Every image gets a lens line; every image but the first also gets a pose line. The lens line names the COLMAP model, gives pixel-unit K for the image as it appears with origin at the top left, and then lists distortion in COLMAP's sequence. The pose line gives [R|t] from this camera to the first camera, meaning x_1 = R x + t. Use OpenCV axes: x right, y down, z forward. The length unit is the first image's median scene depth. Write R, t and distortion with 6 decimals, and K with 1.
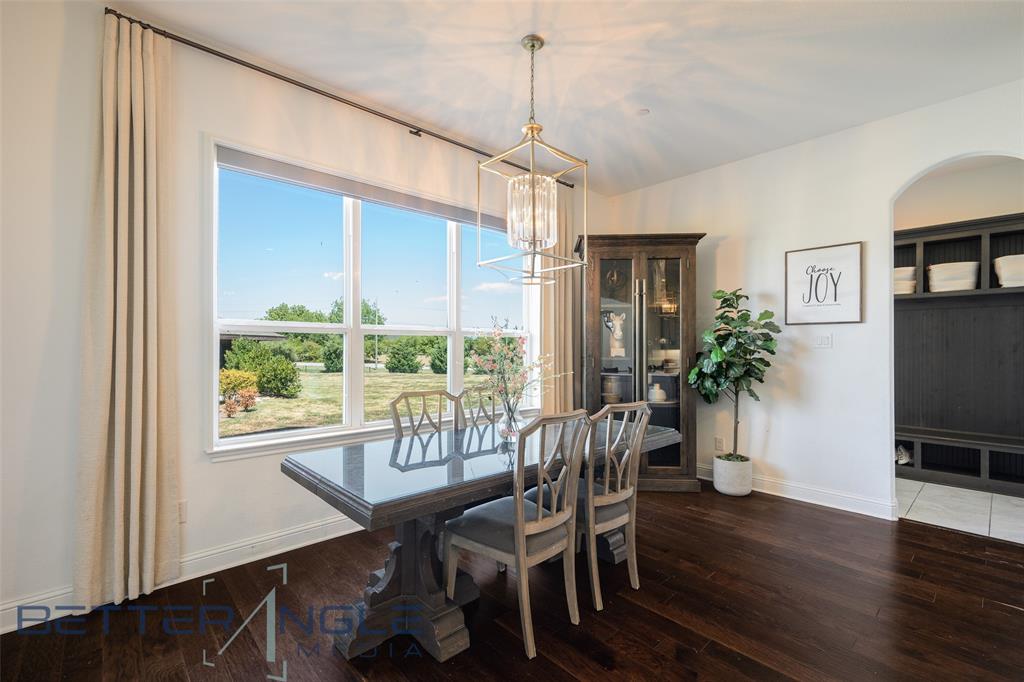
lens RADIAL K [[439.4, 0, 525.2], [0, 439.4, 350.7], [0, 0, 1]] dist [0.004239, -0.000562]
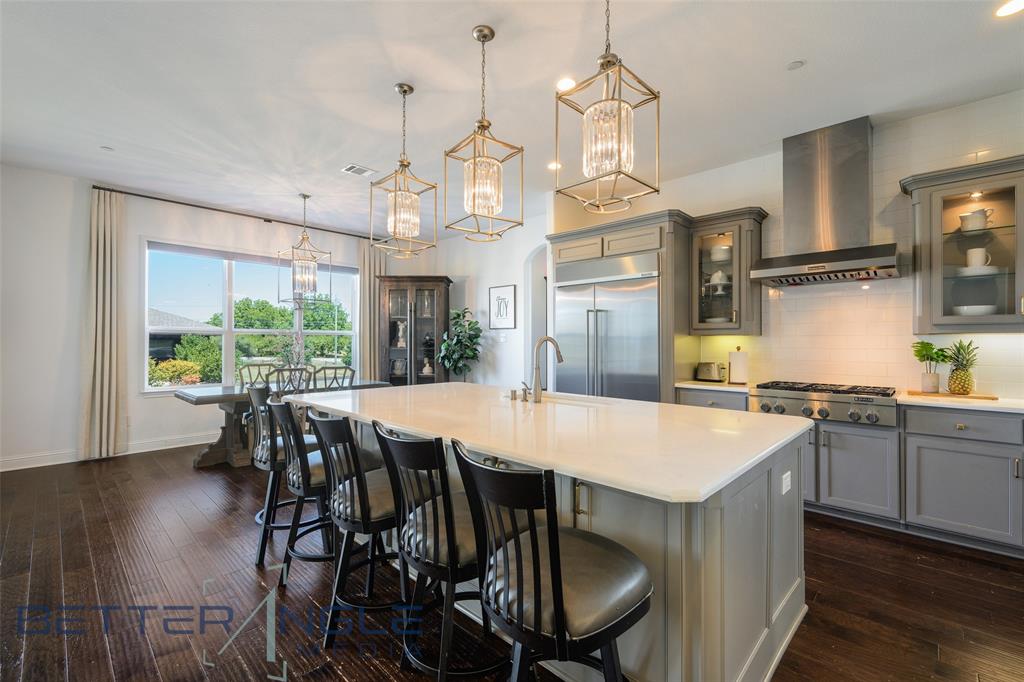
lens RADIAL K [[439.4, 0, 518.0], [0, 439.4, 343.5], [0, 0, 1]] dist [0.004239, -0.000562]
pose [[0.998788, 0.001697, 0.049191, 0.722275], [-0.001420, 0.999983, -0.005651, 0.010541], [-0.049199, 0.005575, 0.998773, -0.884262]]
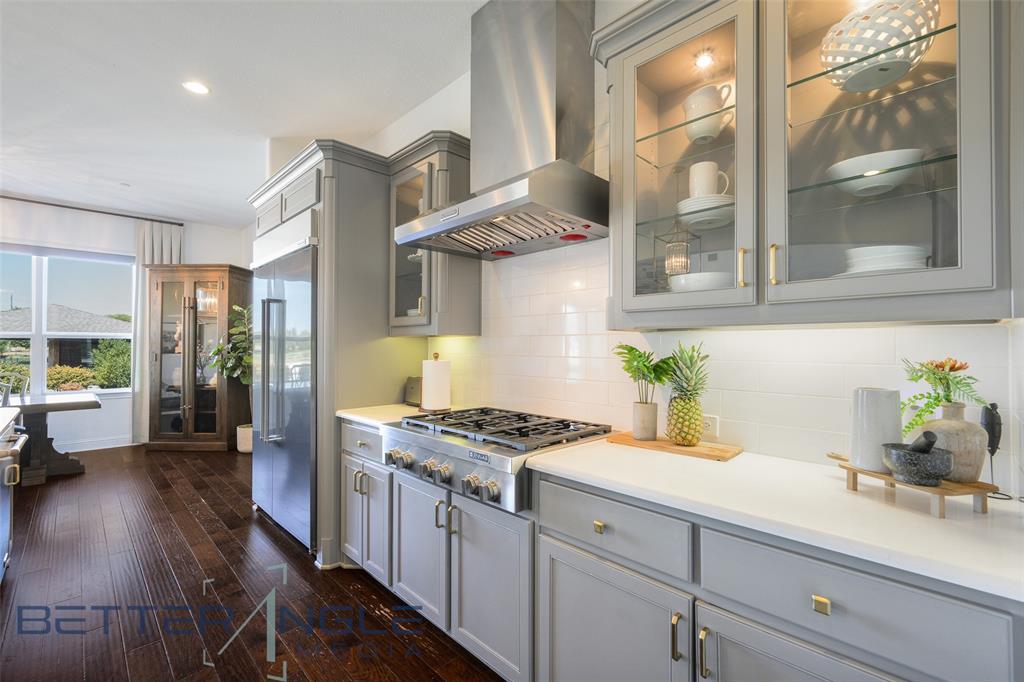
lens RADIAL K [[439.4, 0, 512.7], [0, 439.4, 344.6], [0, 0, 1]] dist [0.004239, -0.000562]
pose [[0.999985, 0.001718, -0.005162, 1.575910], [-0.001795, 0.999889, -0.014807, 0.008348], [0.005136, 0.014816, 0.999877, -0.454271]]
